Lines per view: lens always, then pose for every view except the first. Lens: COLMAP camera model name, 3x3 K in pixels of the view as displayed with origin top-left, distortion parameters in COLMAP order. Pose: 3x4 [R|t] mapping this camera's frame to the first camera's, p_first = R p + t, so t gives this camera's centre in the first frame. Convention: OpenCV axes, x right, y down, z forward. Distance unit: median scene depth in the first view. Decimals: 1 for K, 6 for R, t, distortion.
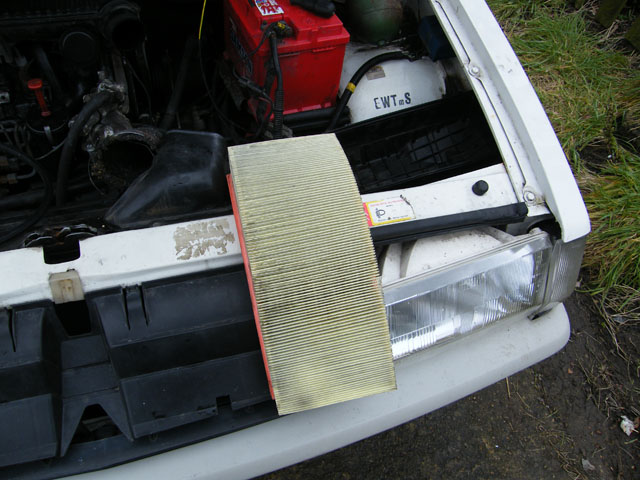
lens RADIAL K [[532.7, 0, 303.1], [0, 532.7, 240.4], [0, 0, 1]] dist [-0.181611, 0.181687]
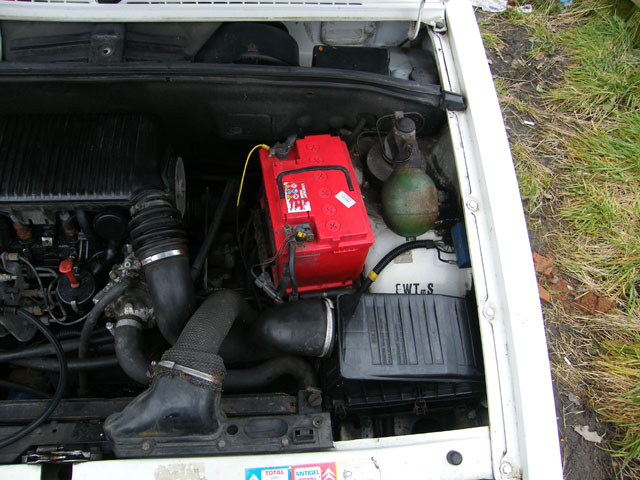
lens RADIAL K [[532.7, 0, 303.1], [0, 532.7, 240.4], [0, 0, 1]] dist [-0.181611, 0.181687]
pose [[0.977432, 0.166408, -0.130135, 0.090028], [-0.158291, 0.984874, 0.070485, -0.448787], [0.139895, -0.048295, 0.988988, -0.013291]]
